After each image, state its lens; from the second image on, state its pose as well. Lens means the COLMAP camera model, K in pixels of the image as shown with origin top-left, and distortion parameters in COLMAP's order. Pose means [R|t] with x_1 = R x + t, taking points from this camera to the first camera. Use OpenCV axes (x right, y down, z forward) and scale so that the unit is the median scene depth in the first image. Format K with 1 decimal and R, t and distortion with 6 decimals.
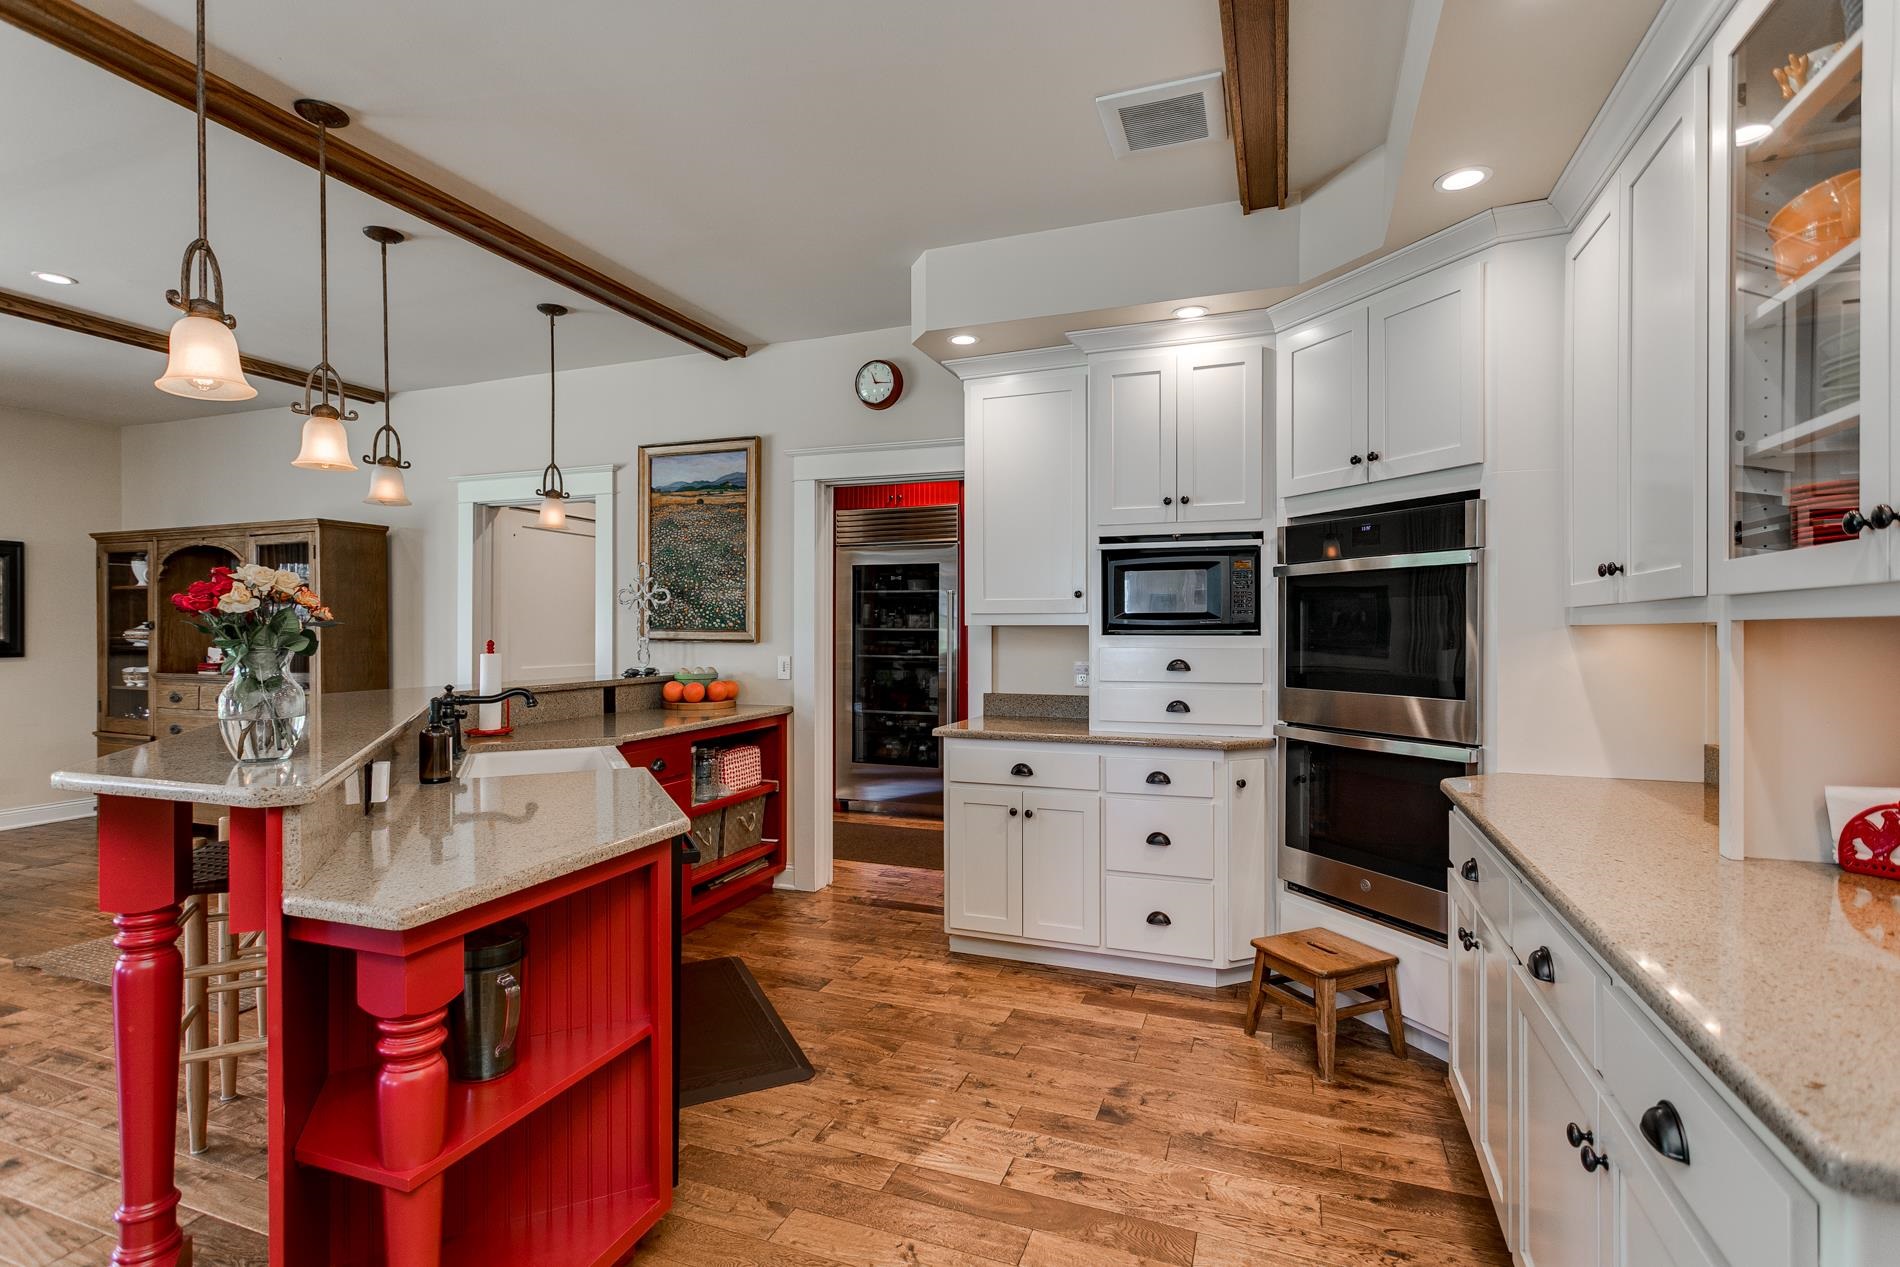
lens RADIAL K [[885.8, 0, 950.0], [0, 885.8, 633.5], [0, 0, 1]] dist [-0.003397, -0.000168]
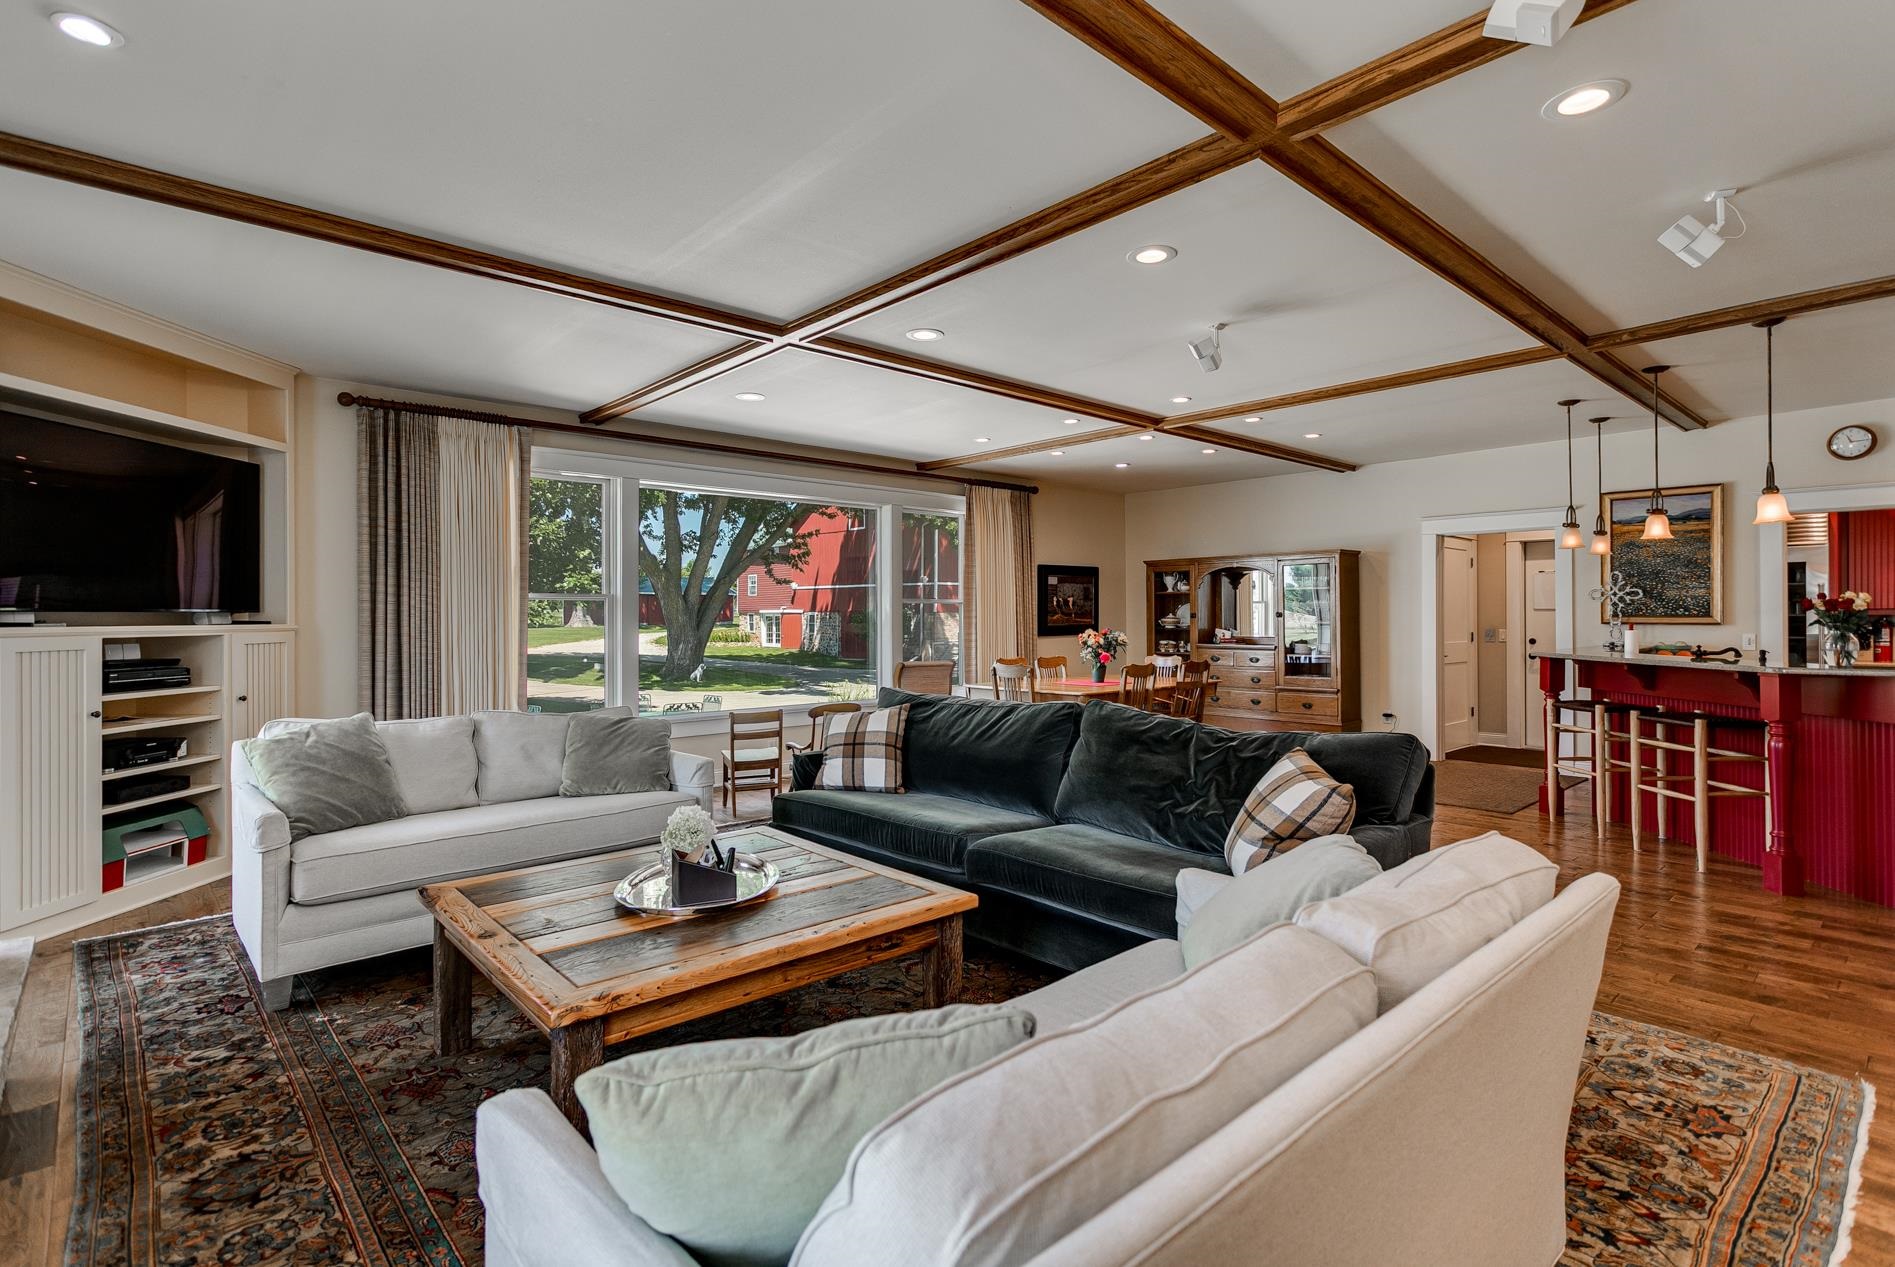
lens RADIAL K [[915.3, 0, 938.1], [0, 915.3, 617.6], [0, 0, 1]] dist [0.002624, 0.001097]
pose [[0.887475, -0.005085, -0.460827, -0.663283], [0.002998, 0.999982, -0.005261, 0.002391], [0.460846, 0.003288, 0.887474, -0.926123]]
